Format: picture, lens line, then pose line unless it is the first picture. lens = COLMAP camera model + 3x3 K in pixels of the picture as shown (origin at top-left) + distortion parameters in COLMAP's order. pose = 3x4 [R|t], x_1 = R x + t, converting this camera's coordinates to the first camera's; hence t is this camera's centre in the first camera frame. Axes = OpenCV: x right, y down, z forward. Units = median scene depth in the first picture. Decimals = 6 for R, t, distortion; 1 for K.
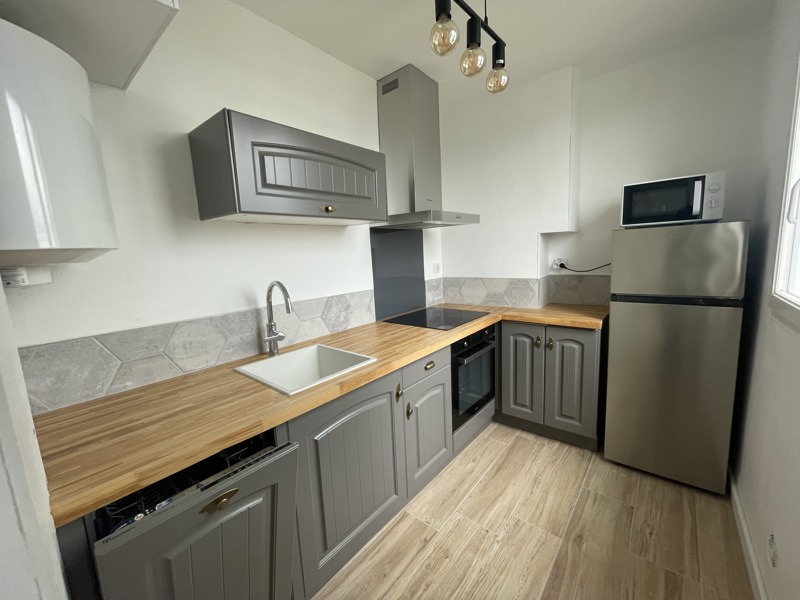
lens RADIAL K [[327.0, 0, 400.0], [0, 327.0, 300.0], [0, 0, 1]] dist [0.000583, 0.000111]
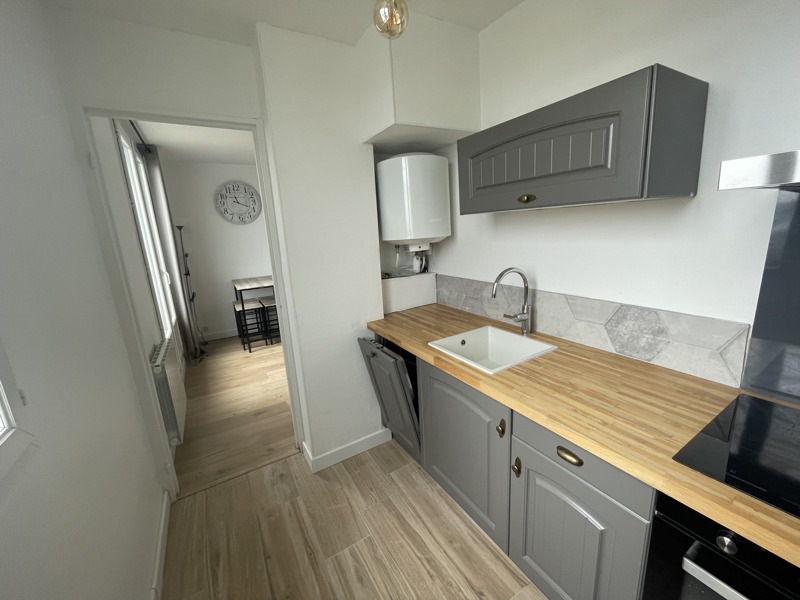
lens RADIAL K [[327.0, 0, 400.0], [0, 327.0, 300.0], [0, 0, 1]] dist [0.000583, 0.000111]
pose [[-0.329282, 0.274445, -0.903467, 0.742205], [-0.067325, 0.947569, 0.312380, -0.265209], [0.941828, 0.163687, -0.293540, 0.958018]]
